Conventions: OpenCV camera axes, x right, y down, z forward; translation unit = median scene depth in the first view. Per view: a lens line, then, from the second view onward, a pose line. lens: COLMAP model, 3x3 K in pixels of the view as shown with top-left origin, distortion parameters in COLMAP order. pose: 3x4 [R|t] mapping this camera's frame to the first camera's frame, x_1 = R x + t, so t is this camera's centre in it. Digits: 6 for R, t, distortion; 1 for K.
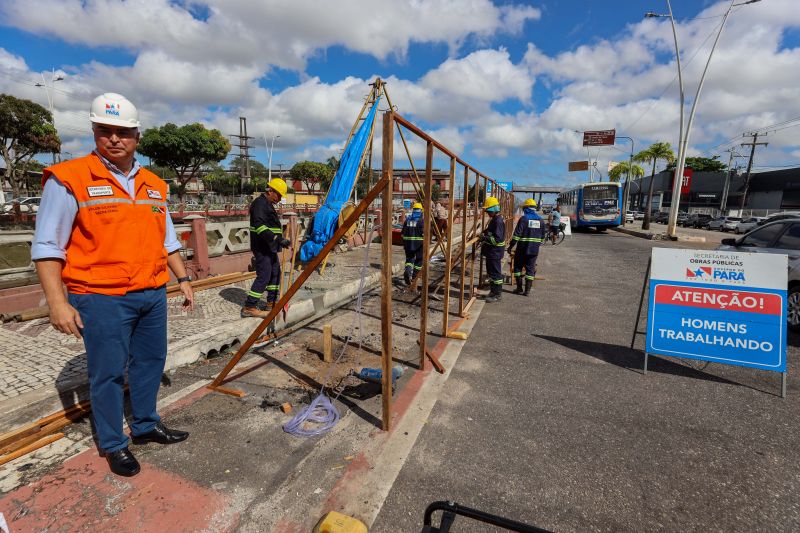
lens RADIAL K [[368.7, 0, 400.4], [0, 368.7, 265.1], [0, 0, 1]] dist [-0.041996, 0.013094]
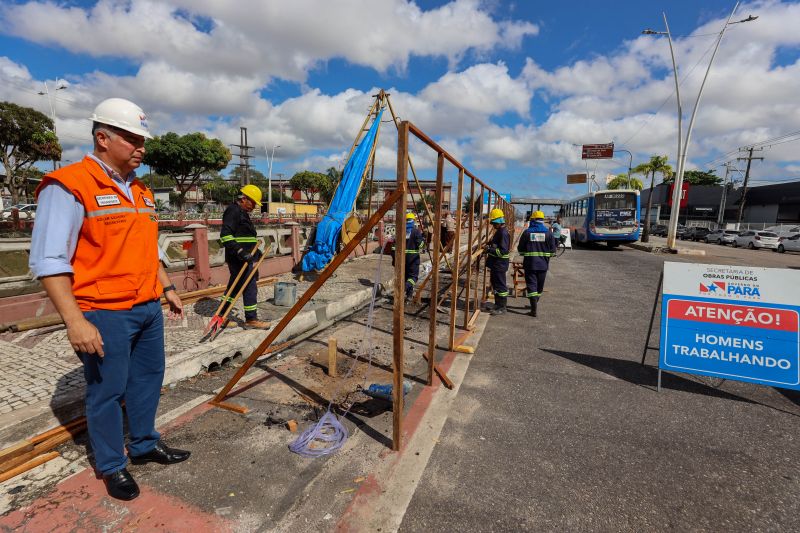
lens RADIAL K [[368.7, 0, 400.4], [0, 368.7, 265.1], [0, 0, 1]] dist [-0.041996, 0.013094]
pose [[0.999950, 0.008573, 0.005224, -0.021519], [-0.008422, 0.999566, -0.028216, -0.004038], [-0.005464, 0.028171, 0.999588, 0.016186]]
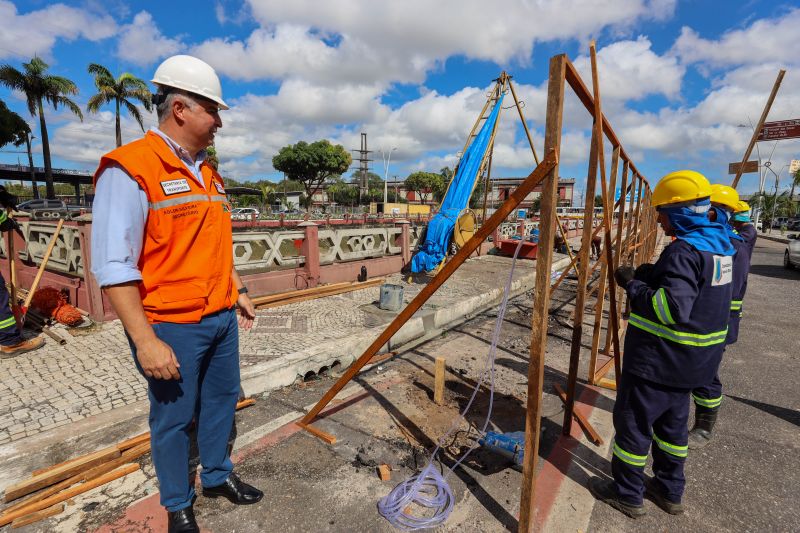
lens RADIAL K [[368.7, 0, 400.4], [0, 368.7, 265.1], [0, 0, 1]] dist [-0.041996, 0.013094]
pose [[0.956484, 0.037950, -0.289305, -0.047754], [-0.045901, 0.998731, -0.020745, -0.015642], [0.288150, 0.033122, 0.957012, 0.166440]]
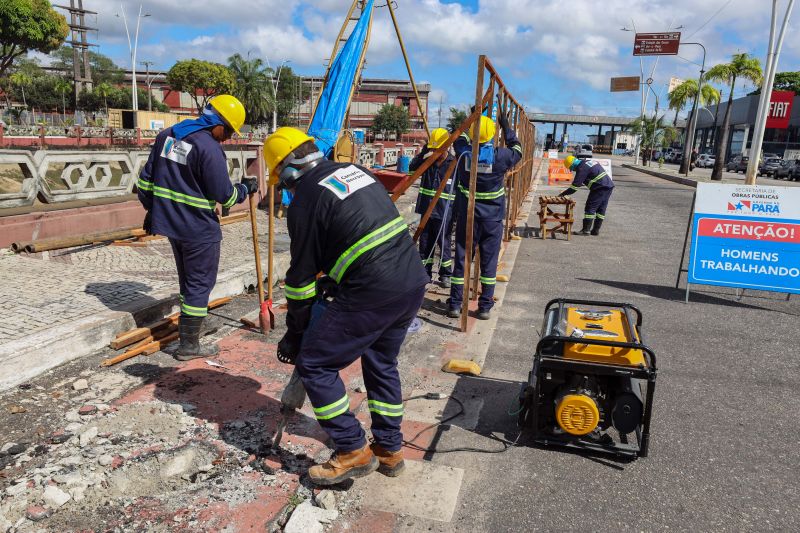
lens RADIAL K [[601.5, 0, 400.0], [0, 601.5, 266.5], [0, 0, 1]] dist [-0.006168, 0.040181]
pose [[0.994525, 0.004185, 0.104415, -0.250039], [-0.009197, 0.998826, 0.047570, 0.091415], [-0.104094, -0.048270, 0.993395, -0.483469]]
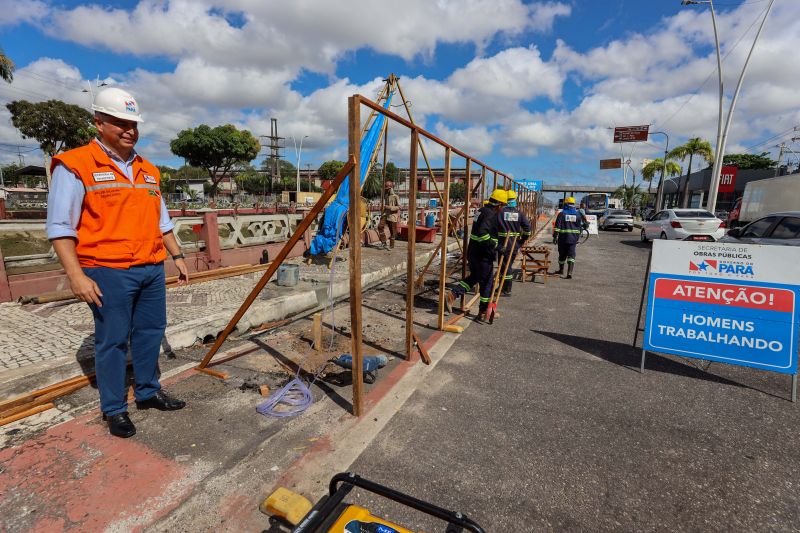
lens RADIAL K [[368.7, 0, 400.4], [0, 368.7, 265.1], [0, 0, 1]] dist [-0.041996, 0.013094]
pose [[0.997110, 0.013312, -0.074798, 0.085567], [-0.013293, 0.999911, 0.000750, 0.021268], [0.074801, 0.000246, 0.997198, 0.005919]]
